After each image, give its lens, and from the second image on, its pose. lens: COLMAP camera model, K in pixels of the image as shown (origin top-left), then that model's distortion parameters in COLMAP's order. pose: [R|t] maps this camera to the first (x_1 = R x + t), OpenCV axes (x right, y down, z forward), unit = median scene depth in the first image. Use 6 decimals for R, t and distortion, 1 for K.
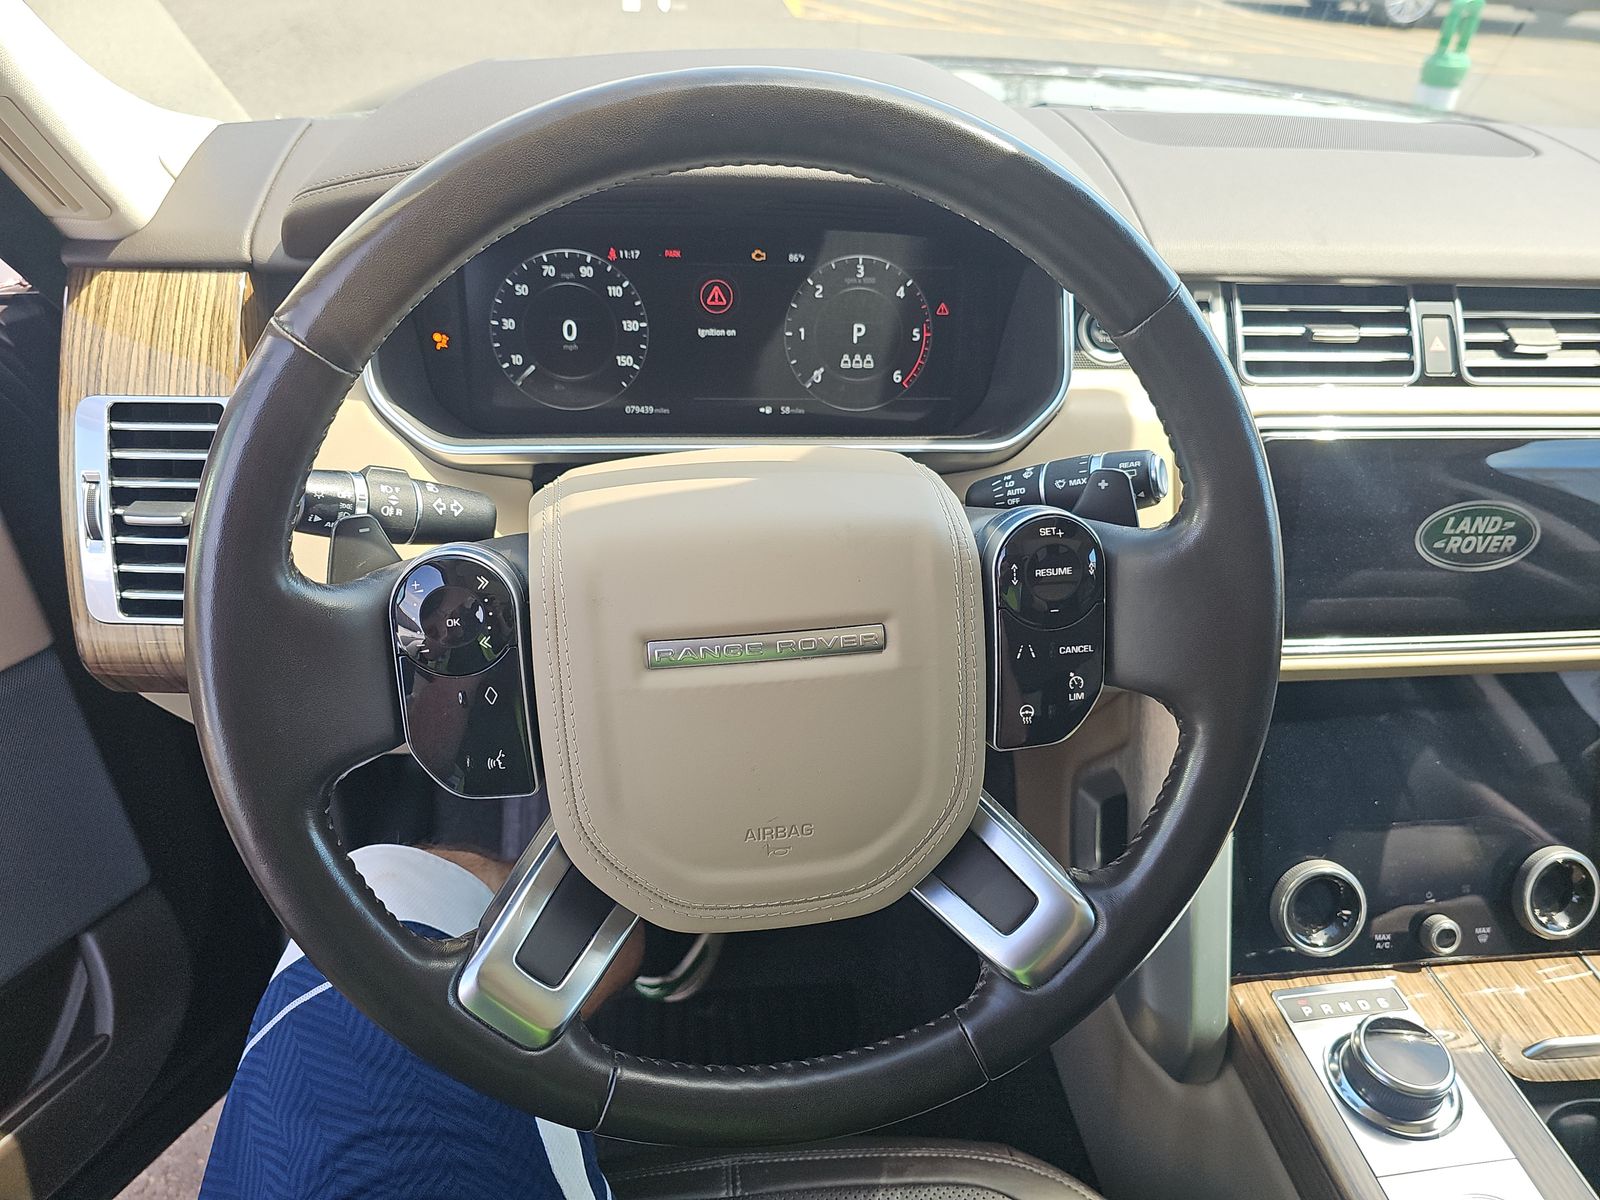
lens RADIAL K [[1054.3, 0, 773.6], [0, 1054.3, 600.0], [0, 0, 1]] dist [0.039346, -0.037217]
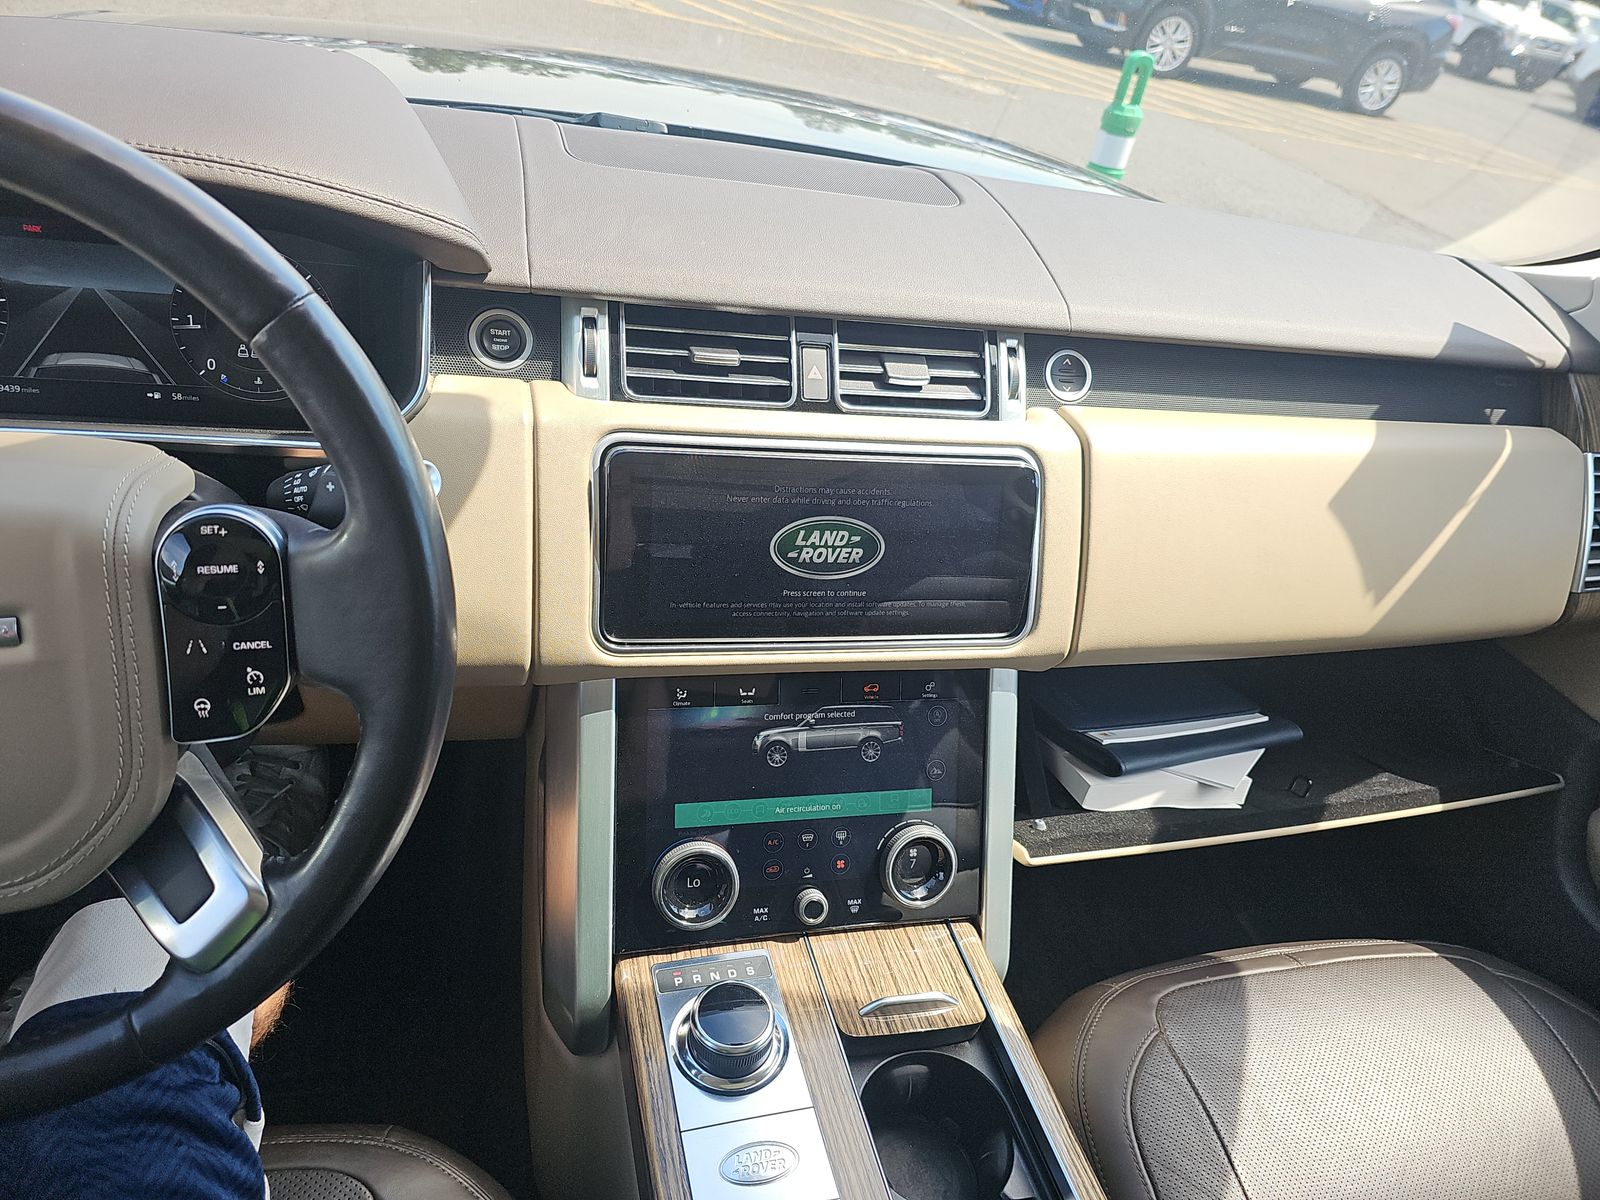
lens RADIAL K [[1054.3, 0, 800.3], [0, 1054.3, 602.7], [0, 0, 1]] dist [0.039346, -0.037217]
pose [[0.984473, 0.021180, 0.174251, 0.427572], [-0.022847, 0.999710, 0.007570, -0.010077], [-0.174040, -0.011433, 0.984672, -0.077802]]
